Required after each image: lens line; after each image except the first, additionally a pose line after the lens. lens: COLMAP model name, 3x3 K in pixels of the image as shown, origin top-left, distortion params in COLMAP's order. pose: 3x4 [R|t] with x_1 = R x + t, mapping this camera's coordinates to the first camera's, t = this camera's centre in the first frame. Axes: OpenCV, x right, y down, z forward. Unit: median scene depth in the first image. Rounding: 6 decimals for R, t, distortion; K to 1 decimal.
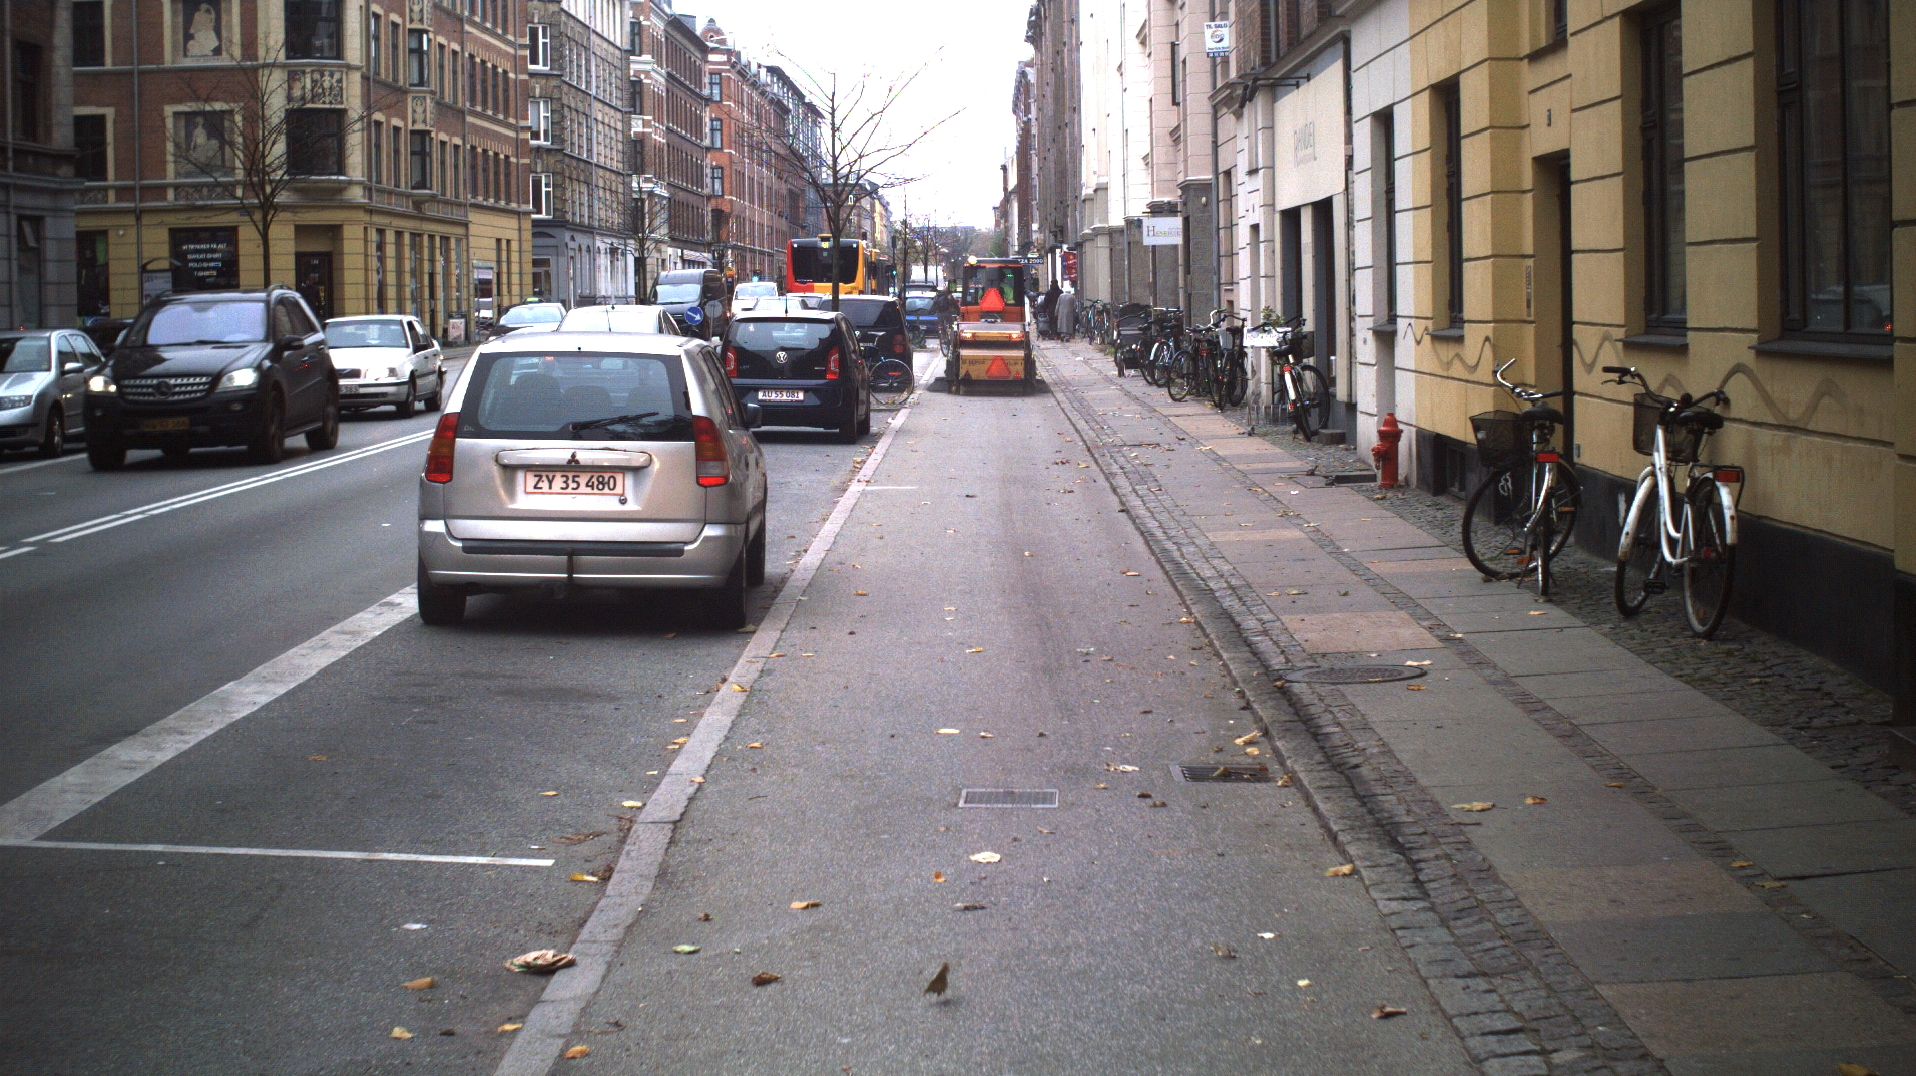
lens RADIAL K [[3641.2, 0, 965.3], [0, 3641.2, 529.8], [0, 0, 1]] dist [-0.260316, 0.000000]
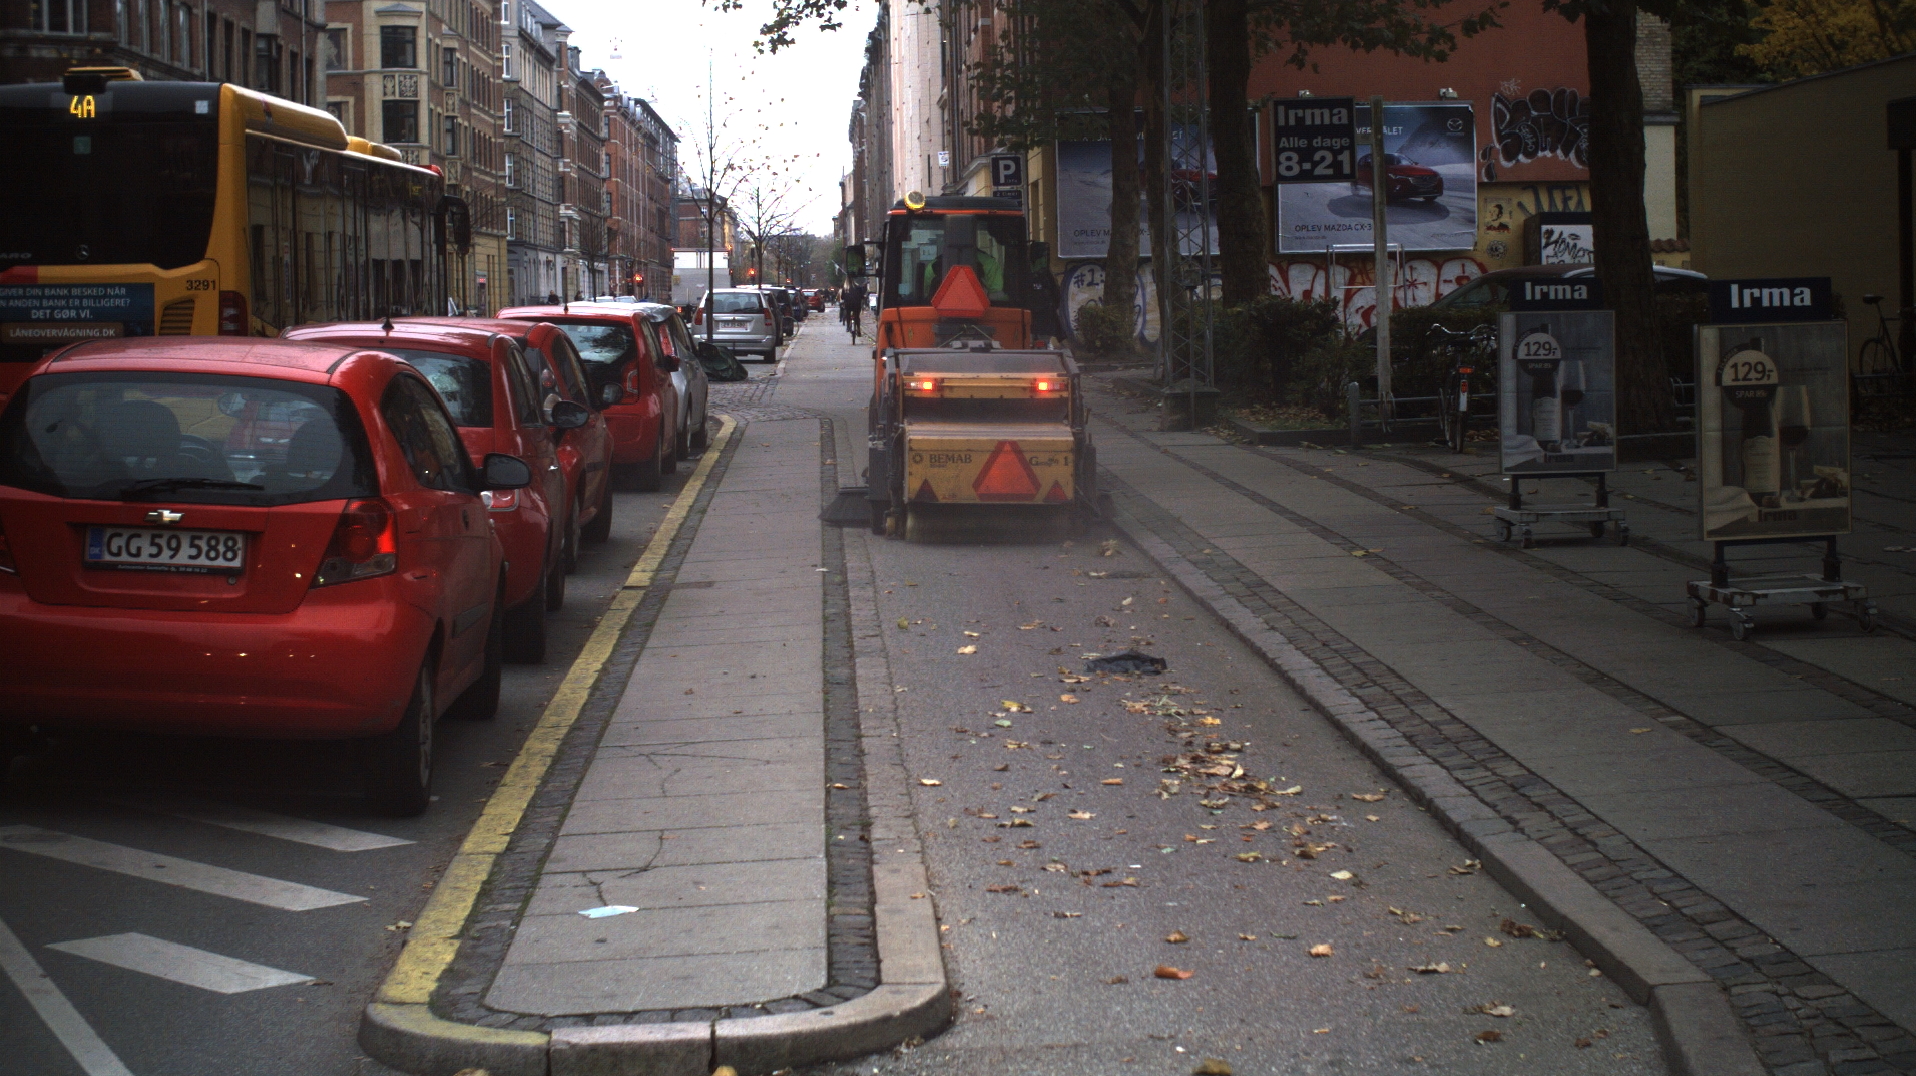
lens RADIAL K [[3641.2, 0, 962.8], [0, 3641.2, 520.2], [0, 0, 1]] dist [-0.260316, 0.000000]
pose [[0.999032, -0.009408, 0.042967, -0.005218], [0.009597, 0.999945, -0.004186, 0.038147], [-0.042926, 0.004595, 0.999068, -0.518101]]
